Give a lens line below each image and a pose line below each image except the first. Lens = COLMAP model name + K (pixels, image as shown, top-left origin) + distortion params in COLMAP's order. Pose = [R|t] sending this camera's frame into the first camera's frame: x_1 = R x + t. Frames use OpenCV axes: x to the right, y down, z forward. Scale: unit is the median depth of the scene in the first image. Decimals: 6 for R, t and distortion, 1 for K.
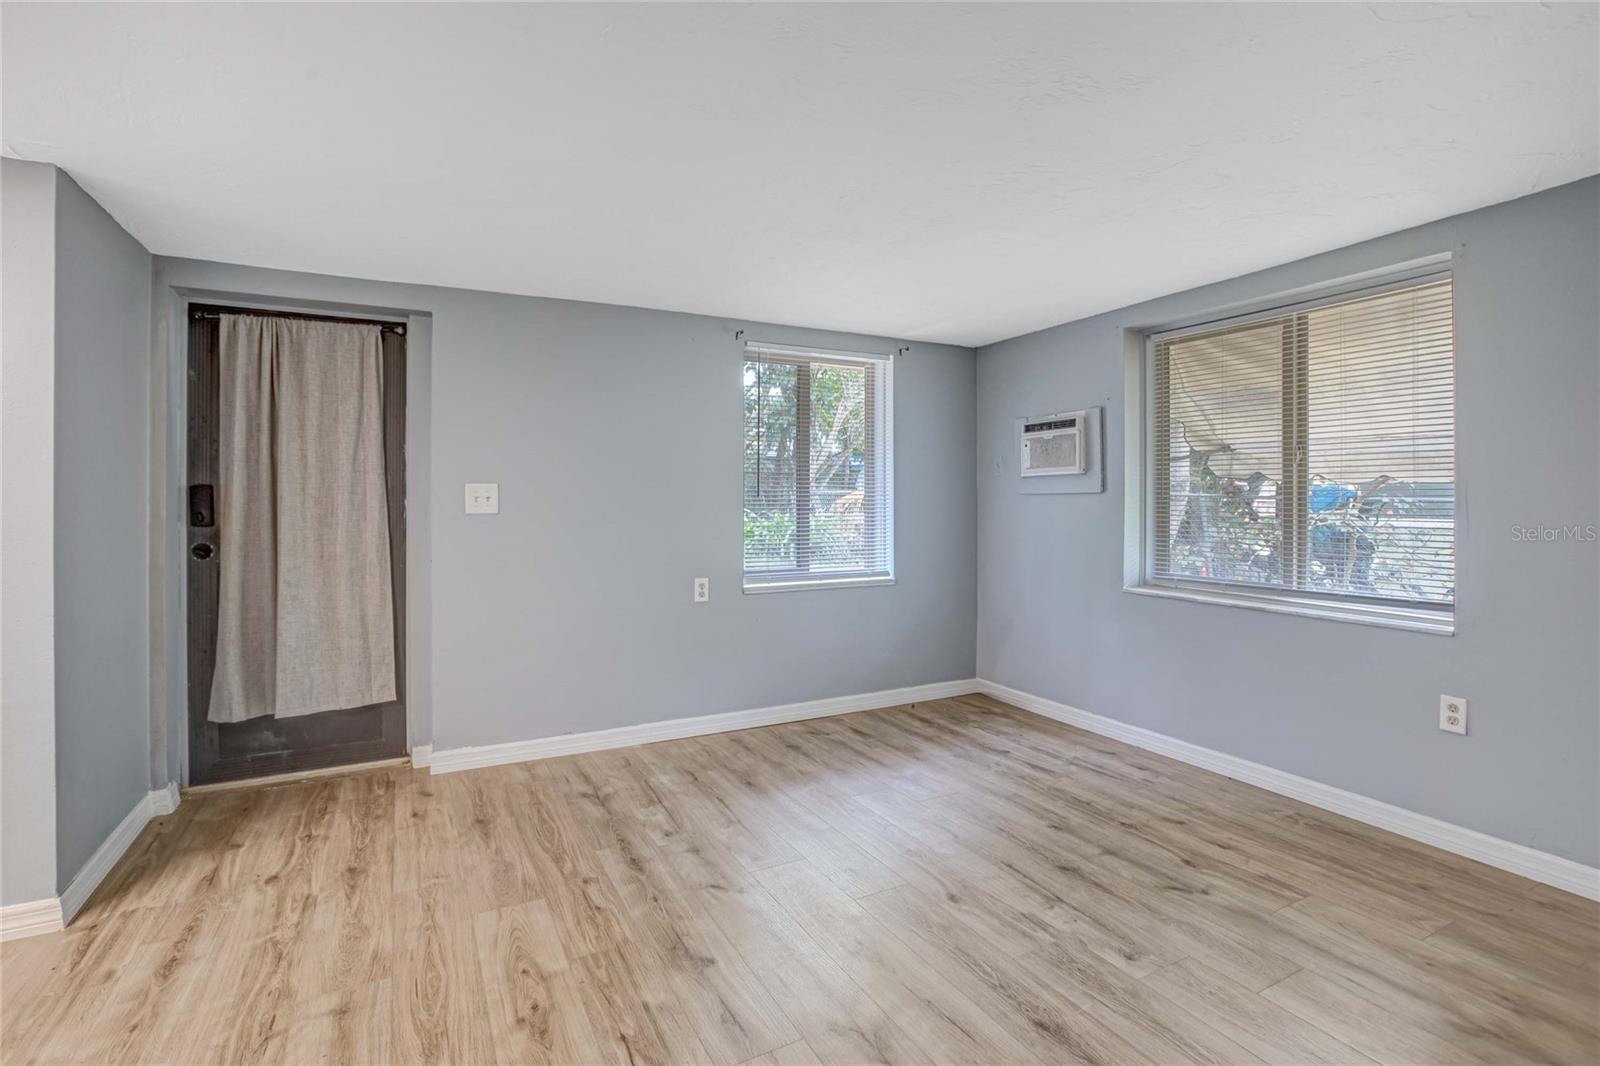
lens RADIAL K [[753.3, 0, 803.5], [0, 753.3, 501.3], [0, 0, 1]] dist [-0.064434, 0.022639]
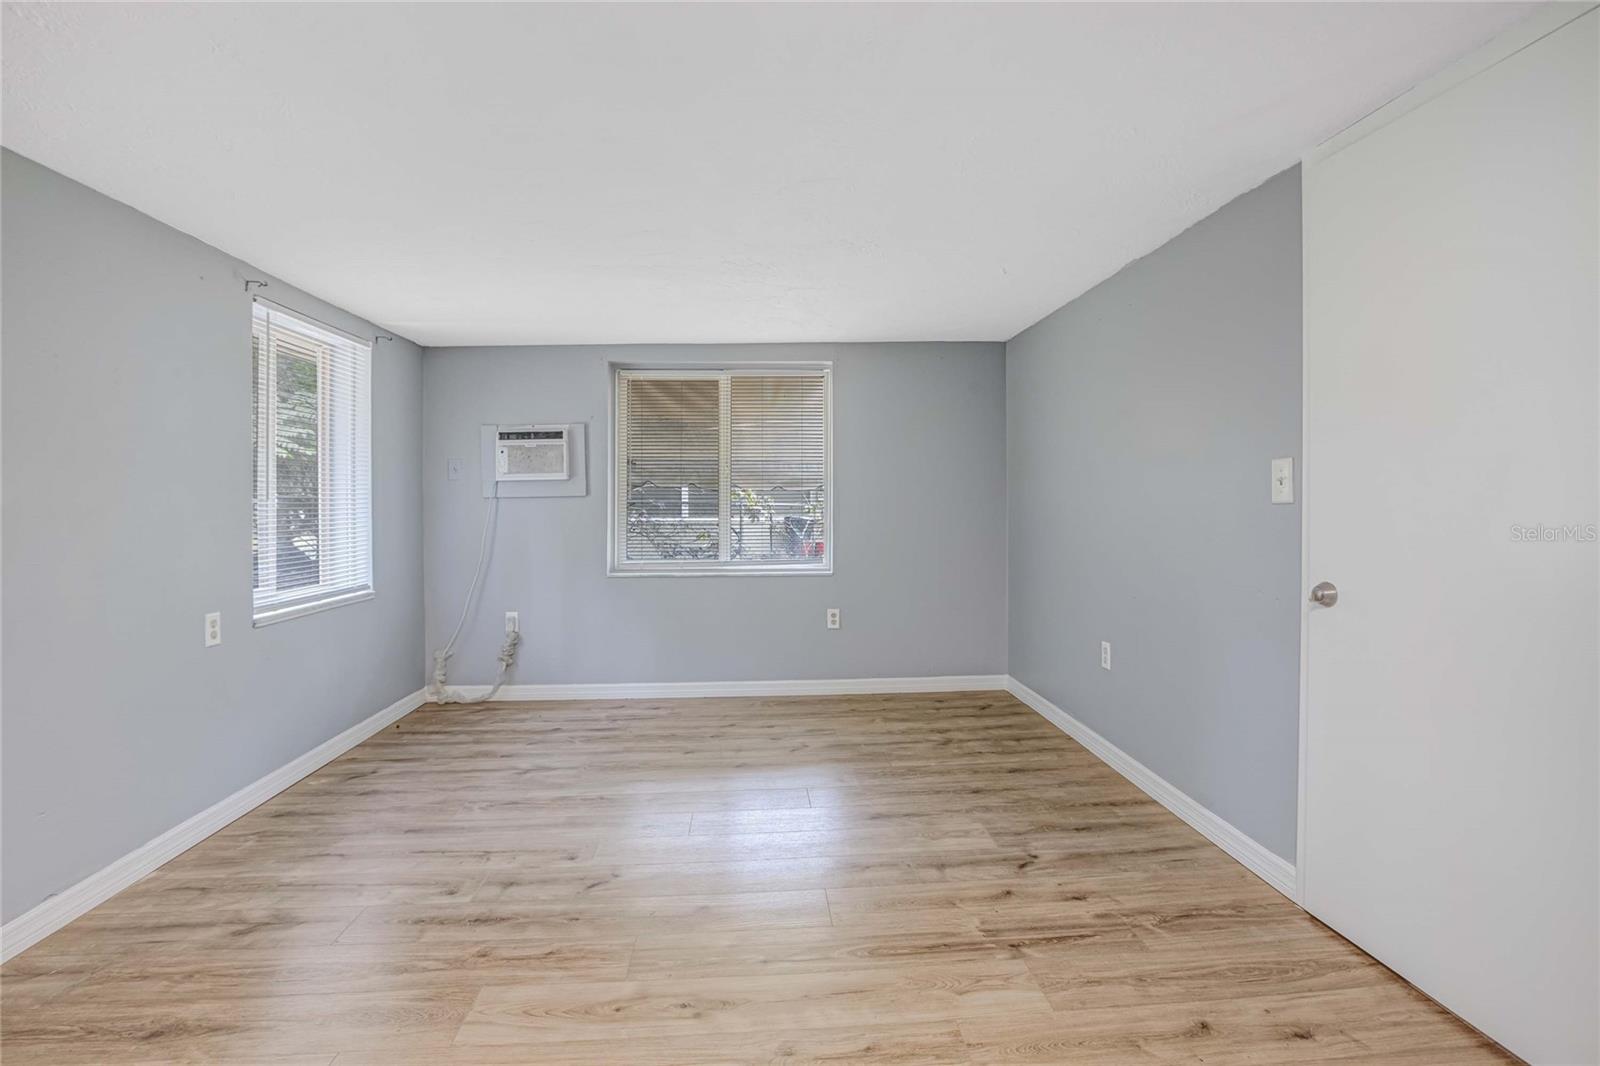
lens RADIAL K [[753.3, 0, 803.5], [0, 753.3, 501.3], [0, 0, 1]] dist [-0.064434, 0.022639]
pose [[0.407371, -0.003489, 0.913256, -0.583837], [0.009537, 0.999954, -0.000434, 0.000934], [-0.913213, 0.008886, 0.407386, 0.207734]]
